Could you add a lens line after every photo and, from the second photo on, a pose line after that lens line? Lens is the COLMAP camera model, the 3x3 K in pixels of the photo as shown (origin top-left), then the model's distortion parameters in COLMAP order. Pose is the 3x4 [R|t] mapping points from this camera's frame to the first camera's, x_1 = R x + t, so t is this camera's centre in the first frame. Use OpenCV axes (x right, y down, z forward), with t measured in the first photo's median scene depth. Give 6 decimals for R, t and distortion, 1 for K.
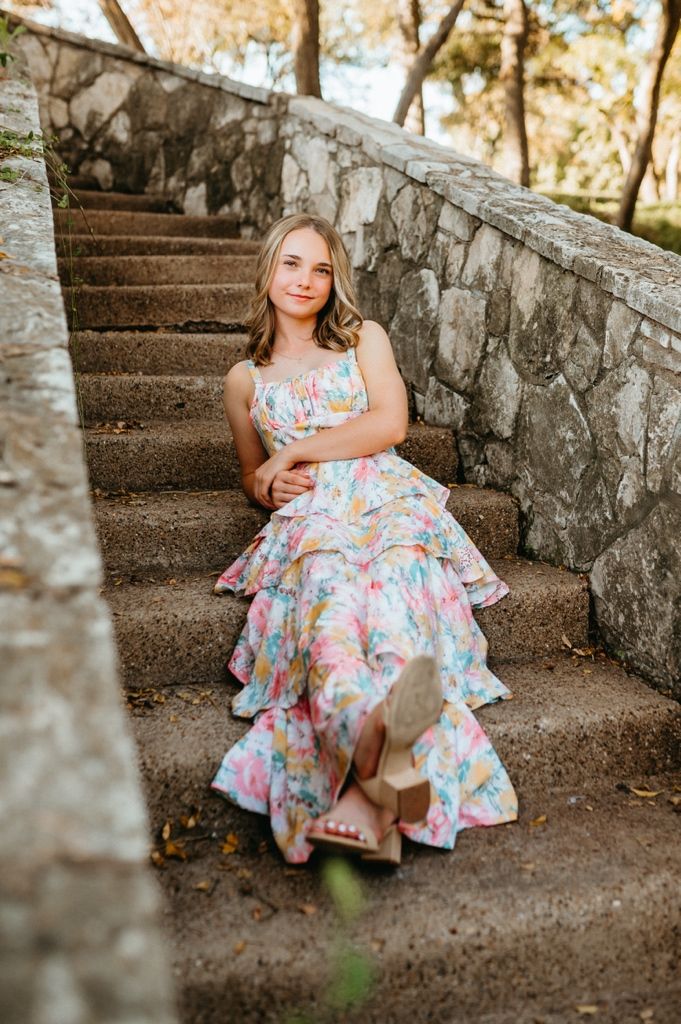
lens RADIAL K [[1136.8, 0, 402.4], [0, 1136.8, 455.8], [0, 0, 1]] dist [-0.053330, 0.047602]
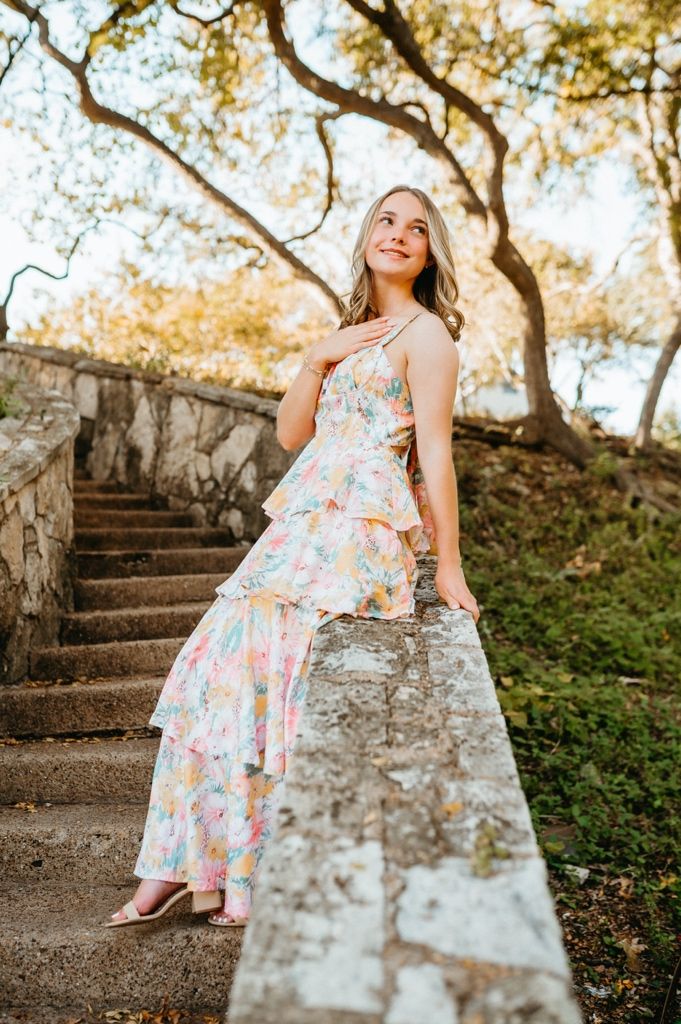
lens RADIAL K [[1061.3, 0, 336.0], [0, 1061.3, 505.4], [0, 0, 1]] dist [-0.070648, 0.118292]
pose [[0.928598, -0.080452, -0.362262, 0.376231], [0.007860, 0.980261, -0.197550, -0.178610], [0.371004, 0.180597, 0.910901, 0.388511]]
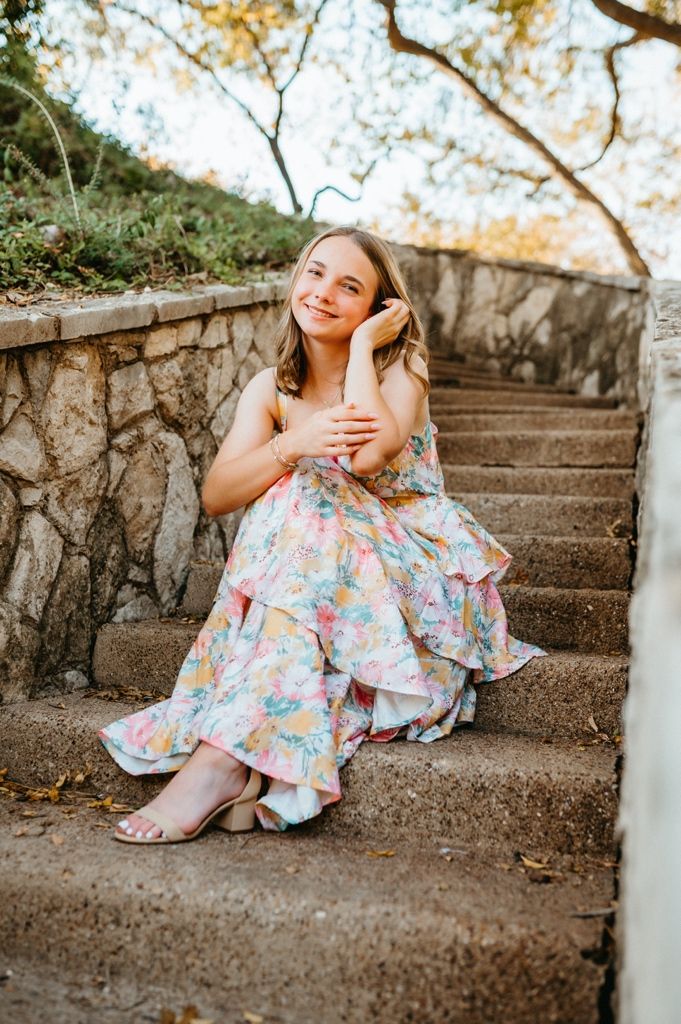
lens RADIAL K [[1026.1, 0, 345.4], [0, 1026.1, 510.8], [0, 0, 1]] dist [-0.046384, 0.009740]
pose [[0.827904, 0.011424, -0.560753, 0.379912], [-0.106719, 0.984736, -0.137499, 0.113819], [0.550623, 0.173679, 0.816486, 0.179782]]
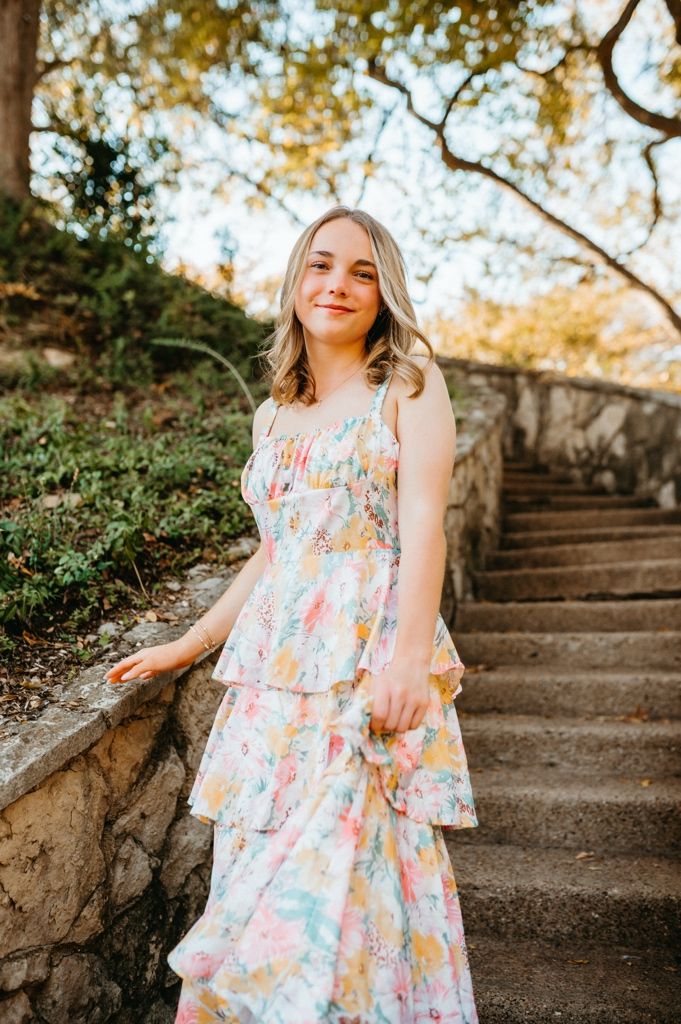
lens RADIAL K [[986.5, 0, 340.5], [0, 986.5, 512.0], [0, 0, 1]] dist [-0.072919, 0.119458]
pose [[0.777340, -0.086971, -0.623039, 0.446780], [-0.043091, 0.980710, -0.190661, 0.026676], [0.627603, 0.175056, 0.758598, -0.084391]]
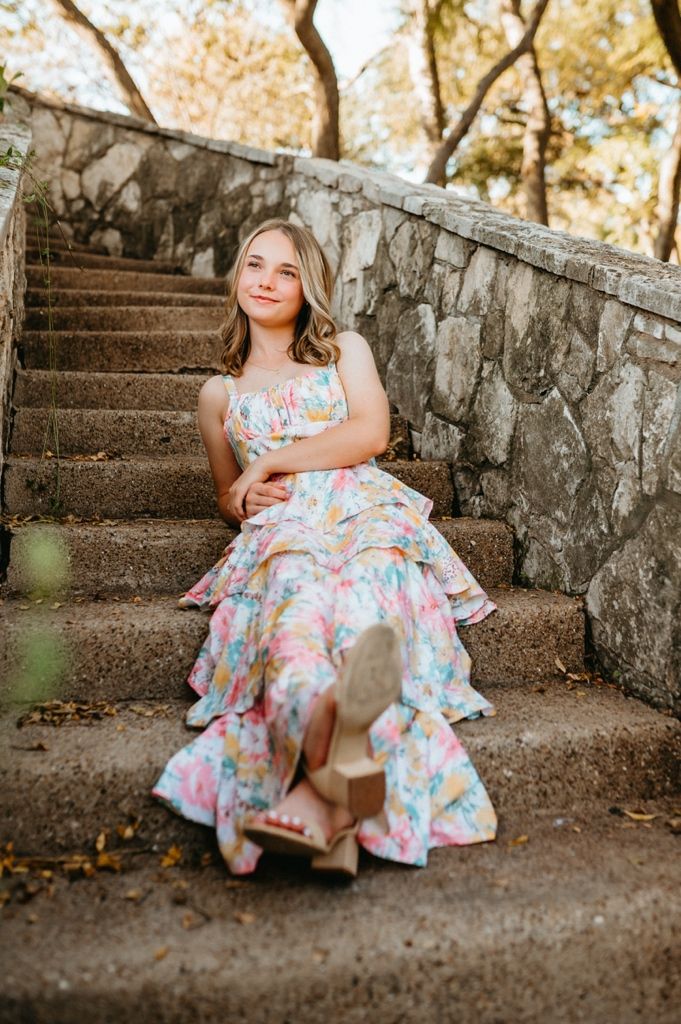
lens RADIAL K [[1145.3, 0, 394.6], [0, 1145.3, 470.2], [0, 0, 1]] dist [-0.050012, 0.039486]
pose [[0.999492, -0.001189, -0.031853, 0.035003], [-0.001364, 0.996793, -0.080012, 0.070250], [0.031846, 0.080015, 0.996285, 0.051009]]
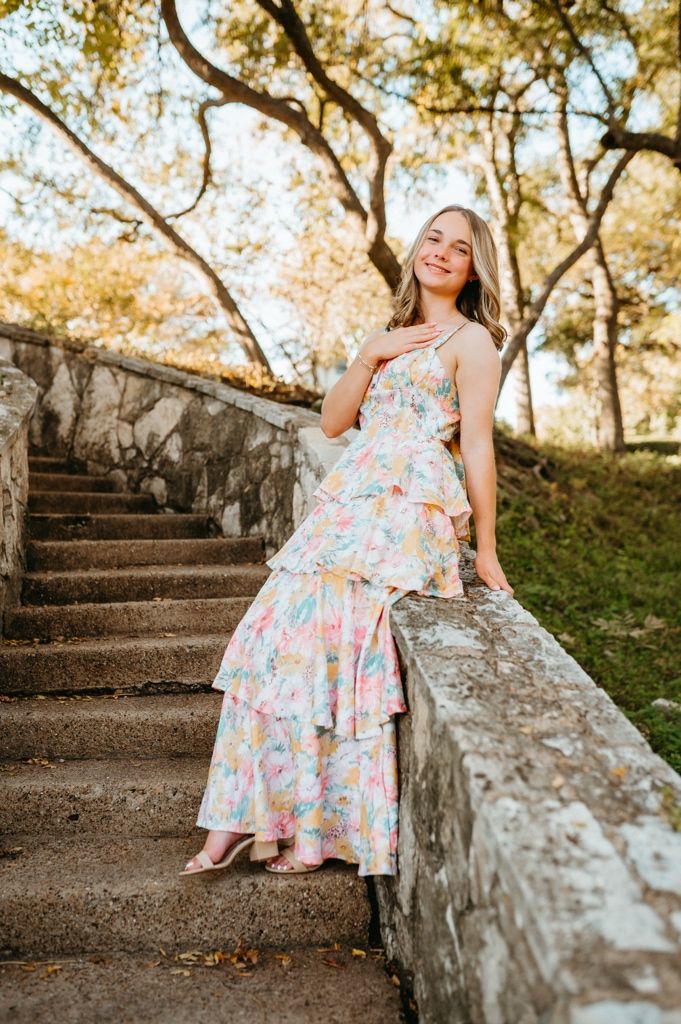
lens RADIAL K [[986.5, 0, 340.5], [0, 986.5, 512.0], [0, 0, 1]] dist [-0.072919, 0.119458]
pose [[0.980157, -0.027084, -0.196364, 0.197116], [-0.004518, 0.987312, -0.158730, -0.191221], [0.198172, 0.156468, 0.967598, 0.319170]]
